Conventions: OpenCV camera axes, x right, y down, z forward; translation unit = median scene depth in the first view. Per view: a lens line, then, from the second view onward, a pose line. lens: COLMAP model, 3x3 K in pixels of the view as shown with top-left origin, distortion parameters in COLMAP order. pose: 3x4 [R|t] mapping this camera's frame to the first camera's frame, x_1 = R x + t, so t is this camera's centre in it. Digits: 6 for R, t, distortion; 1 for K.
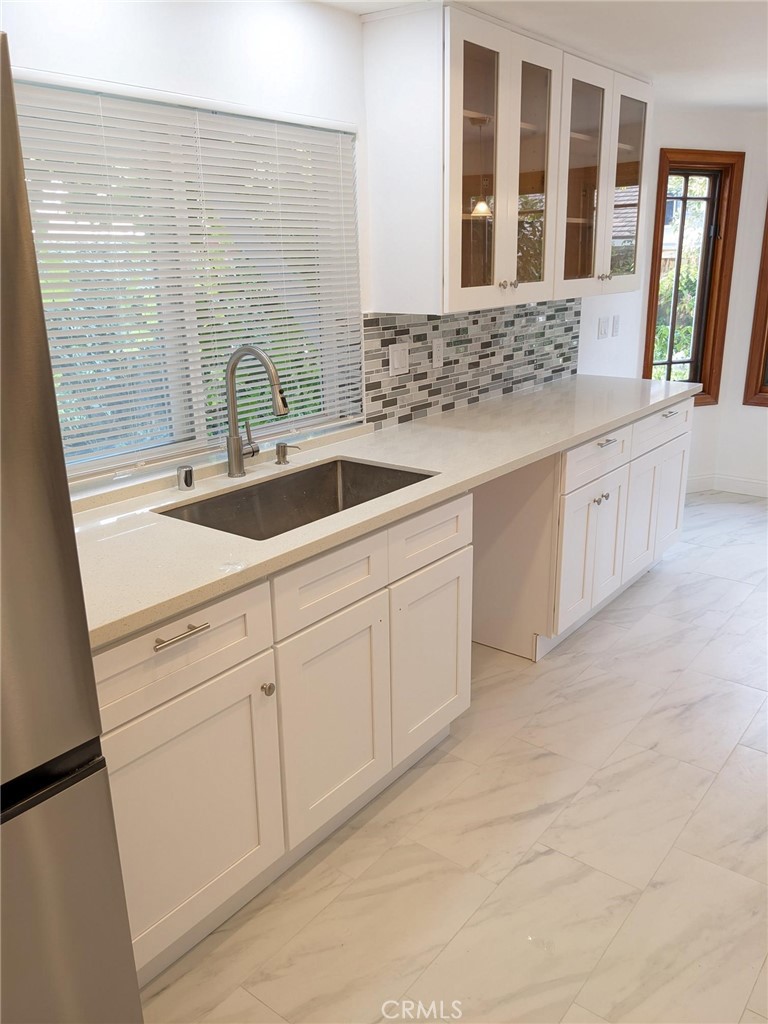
lens RADIAL K [[808.6, 0, 393.0], [0, 808.6, 513.7], [0, 0, 1]] dist [0.064391, -0.094731]
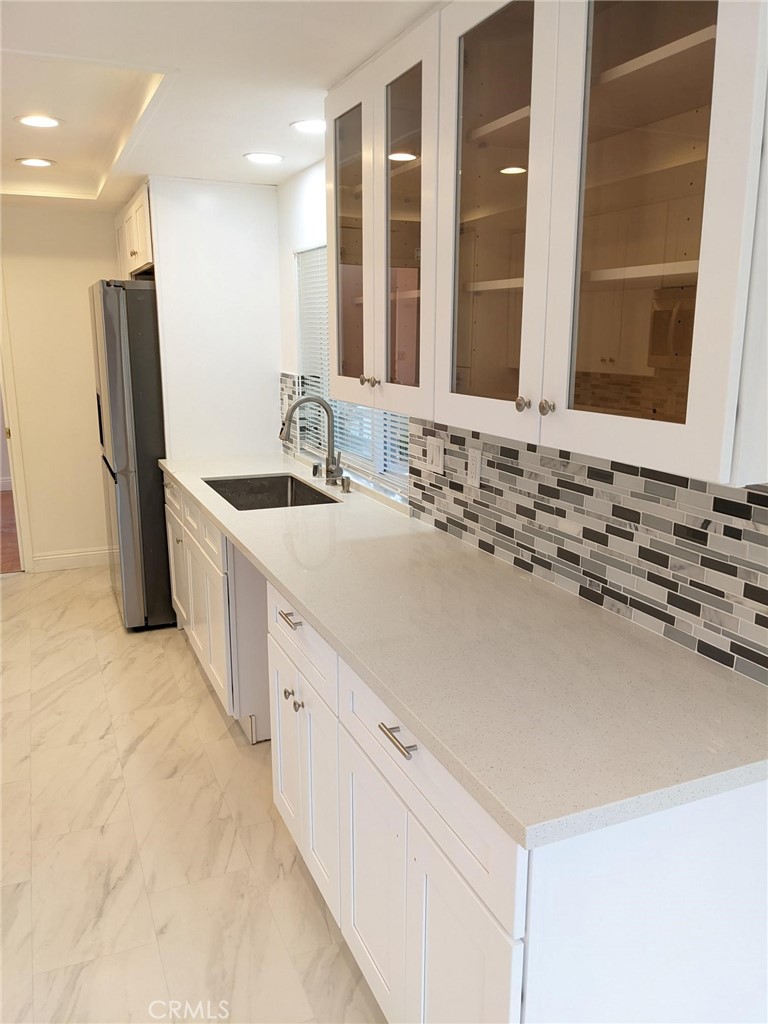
lens RADIAL K [[808.6, 0, 391.4], [0, 808.6, 512.7], [0, 0, 1]] dist [0.064391, -0.094731]
pose [[-0.482986, 0.209997, -0.850074, 0.724311], [-0.256793, 0.894160, 0.366790, -0.406647], [0.837127, 0.395447, -0.377942, 1.203052]]
